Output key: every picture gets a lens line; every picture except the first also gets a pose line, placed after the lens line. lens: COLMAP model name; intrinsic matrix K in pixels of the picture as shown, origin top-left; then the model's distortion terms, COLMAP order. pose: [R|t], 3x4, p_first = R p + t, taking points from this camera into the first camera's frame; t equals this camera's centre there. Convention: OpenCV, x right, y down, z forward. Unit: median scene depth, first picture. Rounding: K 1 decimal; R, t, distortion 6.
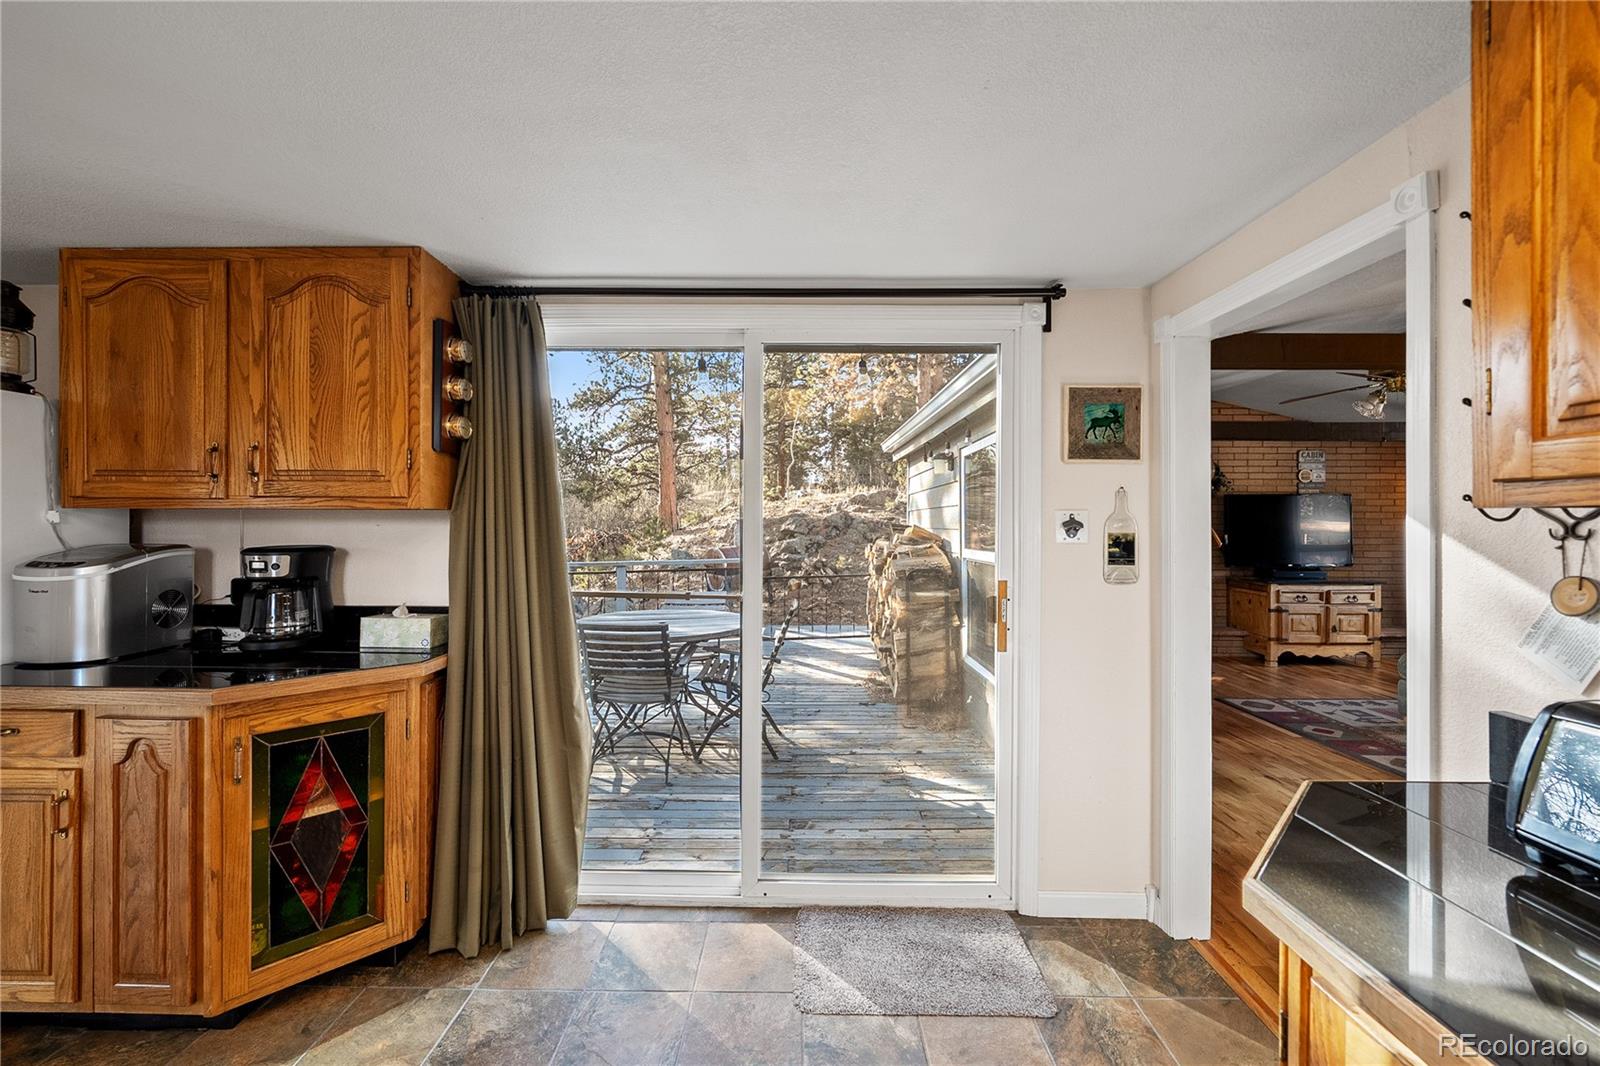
lens RADIAL K [[612.5, 0, 784.0], [0, 612.5, 531.4], [0, 0, 1]] dist [-0.001926, 0.000055]
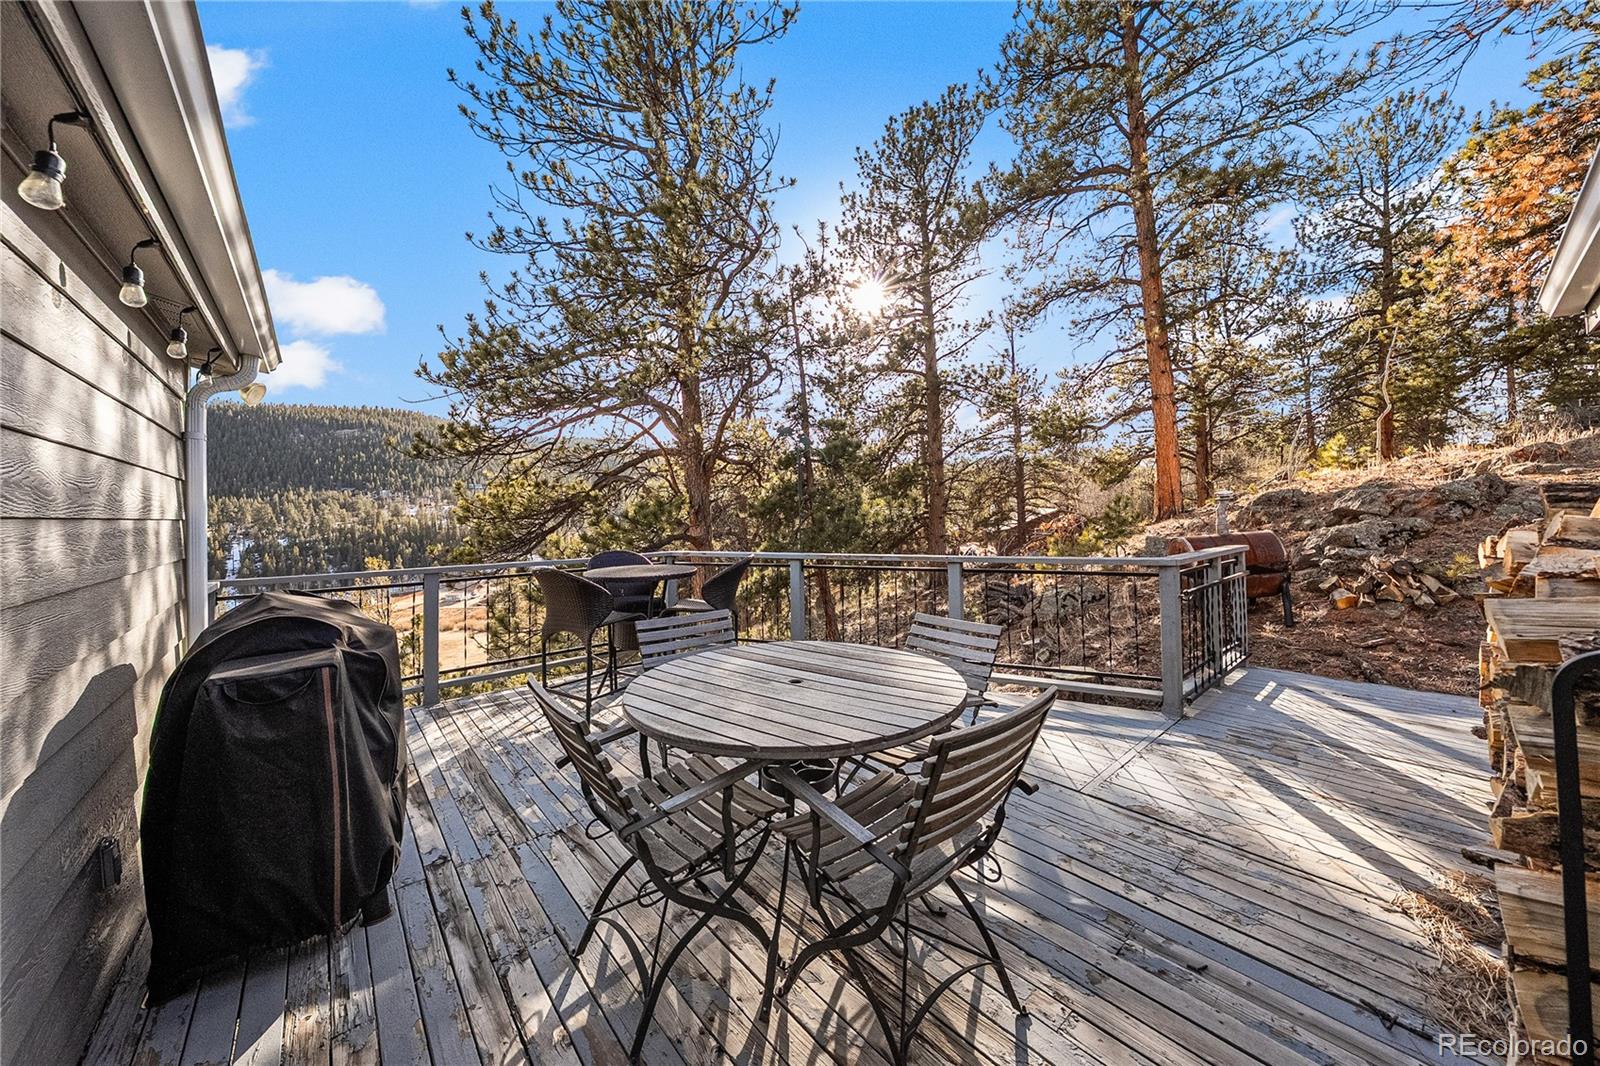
lens RADIAL K [[550.0, 0, 800.7], [0, 550.0, 506.3], [0, 0, 1]] dist [-0.000527, -0.000298]
pose [[0.667857, -0.020302, -0.744013, 0.056479], [0.011912, 0.999791, -0.016589, -0.002554], [0.744194, 0.002217, 0.667959, 0.203096]]
